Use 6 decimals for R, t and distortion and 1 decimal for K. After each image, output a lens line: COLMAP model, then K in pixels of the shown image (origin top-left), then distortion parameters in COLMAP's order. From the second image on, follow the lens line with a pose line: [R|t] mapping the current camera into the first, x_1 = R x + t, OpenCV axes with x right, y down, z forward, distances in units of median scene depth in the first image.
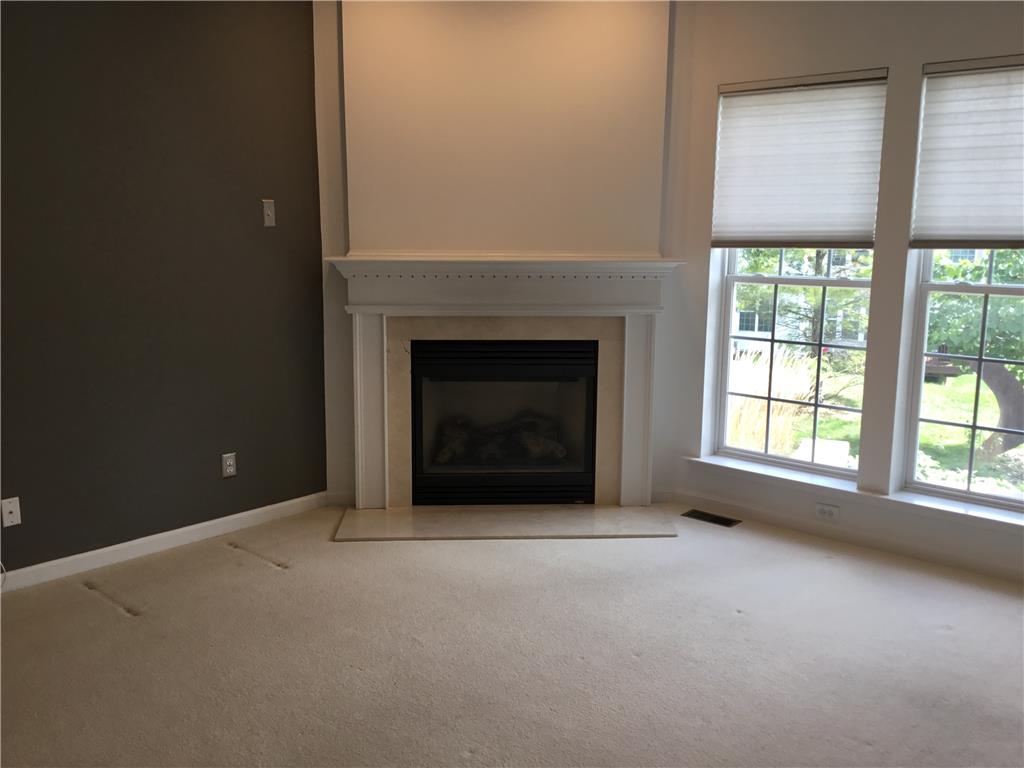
lens RADIAL K [[910.8, 0, 517.1], [0, 910.8, 384.4], [0, 0, 1]] dist [0.130850, -0.216155]
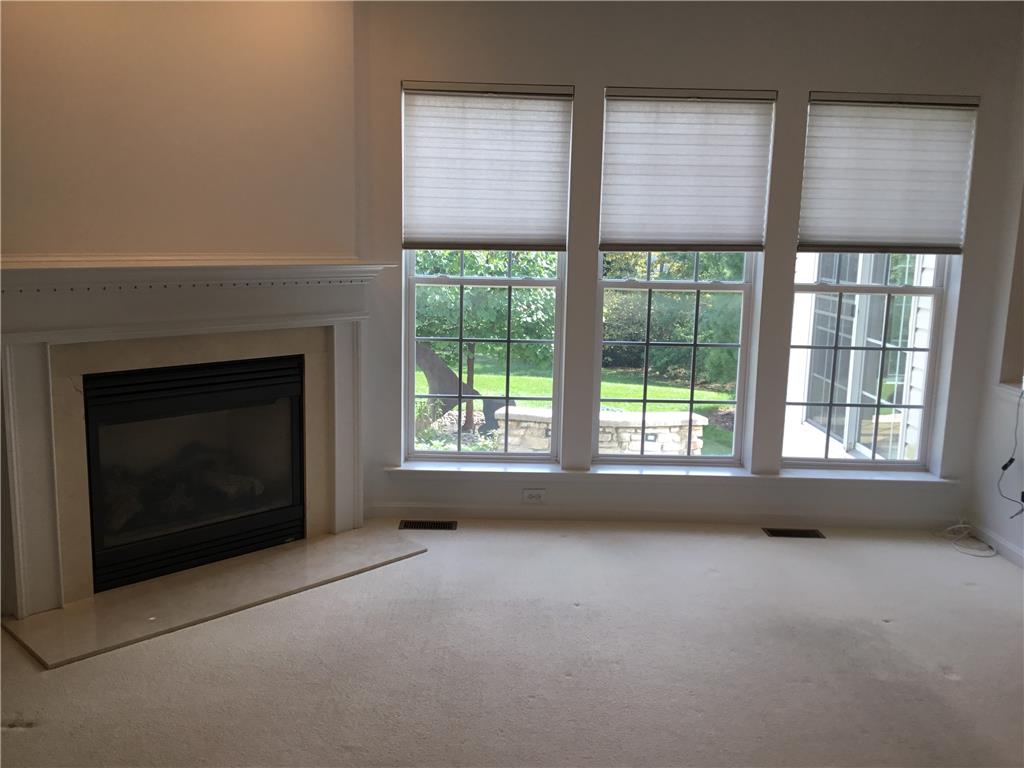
lens RADIAL K [[939.1, 0, 449.6], [0, 939.1, 396.7], [0, 0, 1]] dist [0.086190, -0.003753]
pose [[0.736148, -0.112219, 0.667453, -0.426817], [0.098739, 0.993415, 0.058122, -0.047164], [-0.669579, 0.023117, 0.742381, 0.233327]]
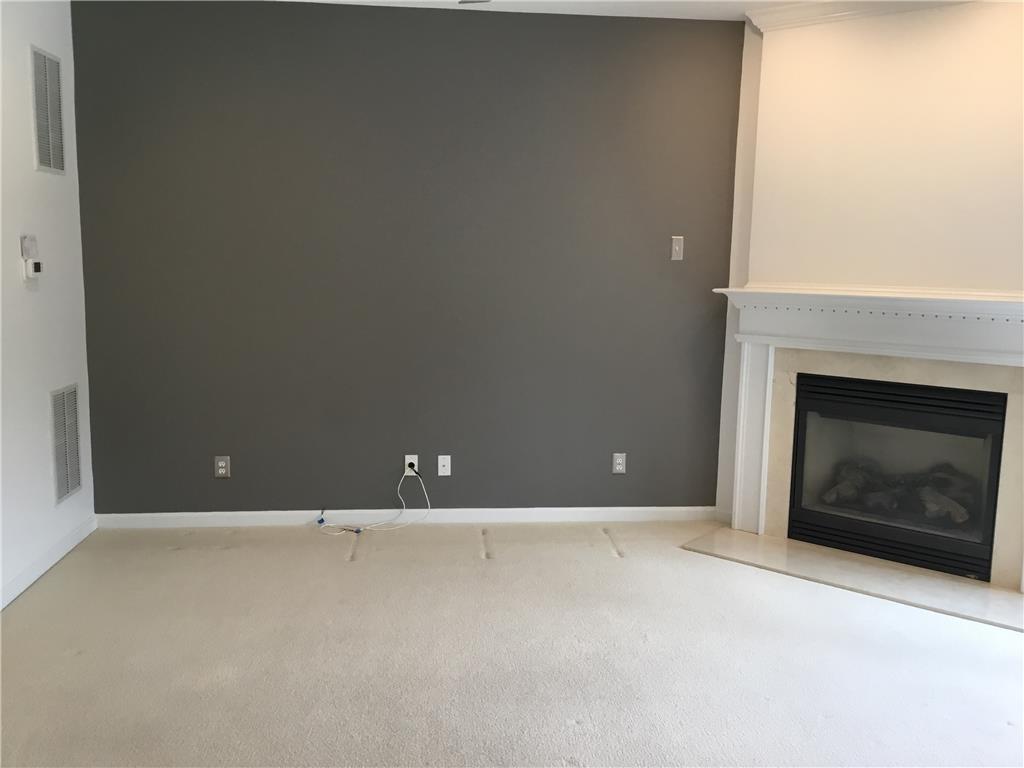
lens RADIAL K [[891.6, 0, 512.0], [0, 891.6, 384.0], [0, 0, 1]] dist [0.132929, -0.232917]
pose [[0.753434, 0.103816, -0.649276, 0.298010], [-0.129048, 0.991599, 0.008801, -0.004461], [0.644736, 0.077157, 0.760502, 0.045428]]
